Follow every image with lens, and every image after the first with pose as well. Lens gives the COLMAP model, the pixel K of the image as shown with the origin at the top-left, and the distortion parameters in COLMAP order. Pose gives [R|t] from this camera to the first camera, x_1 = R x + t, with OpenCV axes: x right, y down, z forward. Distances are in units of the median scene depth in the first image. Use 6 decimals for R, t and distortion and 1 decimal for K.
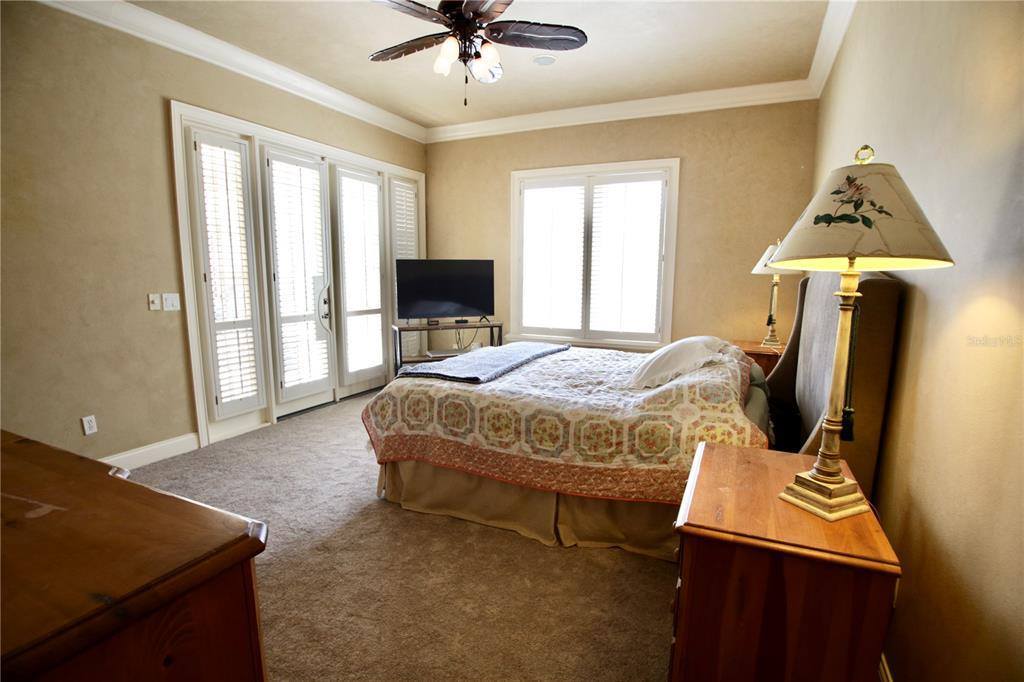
lens RADIAL K [[510.6, 0, 513.6], [0, 510.6, 357.7], [0, 0, 1]] dist [-0.058828, 0.000321]
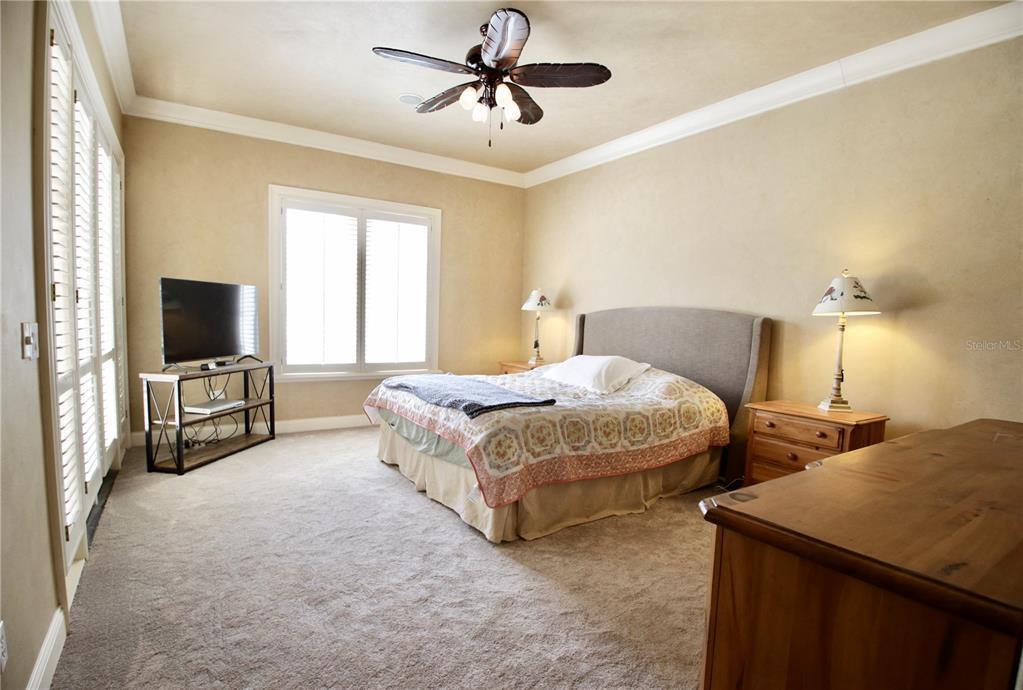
lens RADIAL K [[512.9, 0, 511.6], [0, 512.9, 358.9], [0, 0, 1]] dist [-0.048653, 0.000193]
pose [[0.527538, -0.054860, 0.847758, -1.095571], [0.109617, 0.993966, -0.003890, -0.056342], [-0.842430, 0.094981, 0.530368, 0.483887]]
